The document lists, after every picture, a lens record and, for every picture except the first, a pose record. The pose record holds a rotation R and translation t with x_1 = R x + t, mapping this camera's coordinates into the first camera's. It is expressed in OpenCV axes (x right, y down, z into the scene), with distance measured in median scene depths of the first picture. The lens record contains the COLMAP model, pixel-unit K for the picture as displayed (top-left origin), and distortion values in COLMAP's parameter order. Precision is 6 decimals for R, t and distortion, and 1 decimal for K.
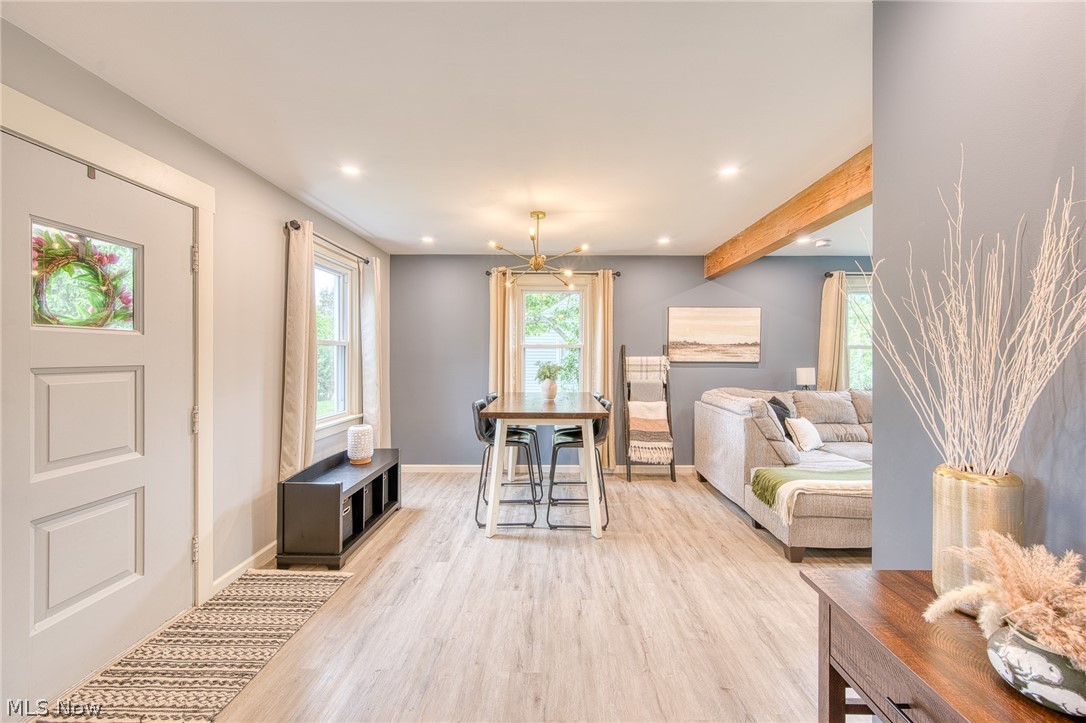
lens RADIAL K [[419.2, 0, 551.1], [0, 419.2, 357.4], [0, 0, 1]] dist [-0.000797, -0.000071]
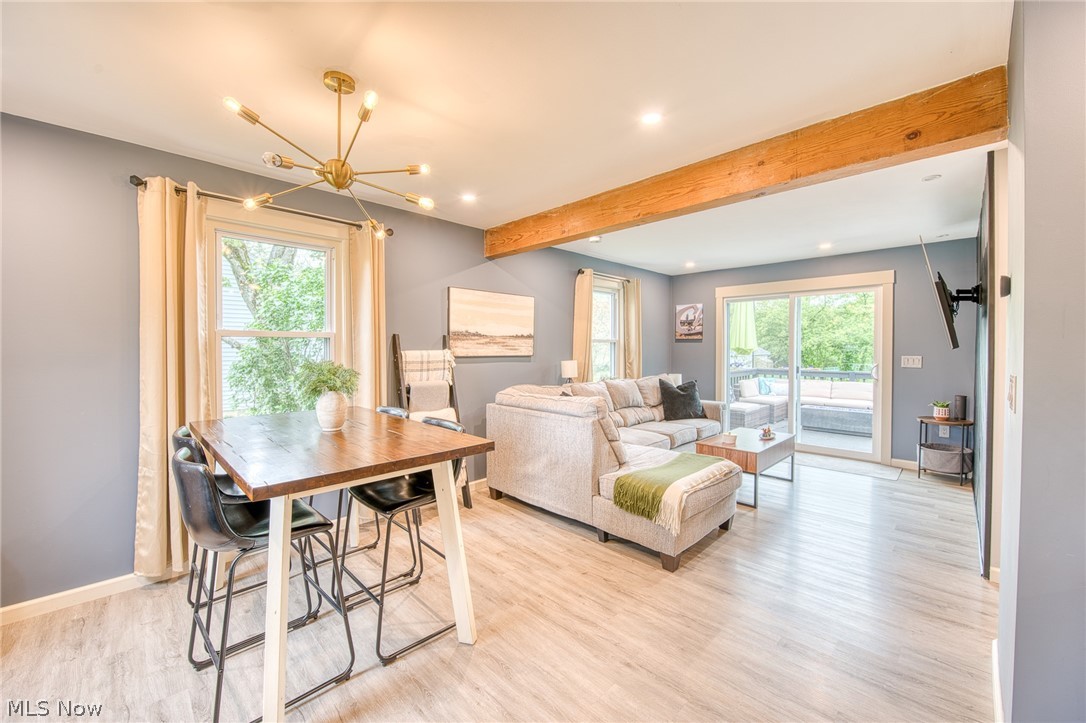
lens RADIAL K [[425.3, 0, 541.3], [0, 425.3, 356.8], [0, 0, 1]] dist [-0.015864, -0.000103]
pose [[0.702390, -0.016548, 0.711600, -0.180297], [0.004301, 0.999810, 0.019004, -0.004281], [-0.711779, -0.010288, 0.702328, 0.345859]]
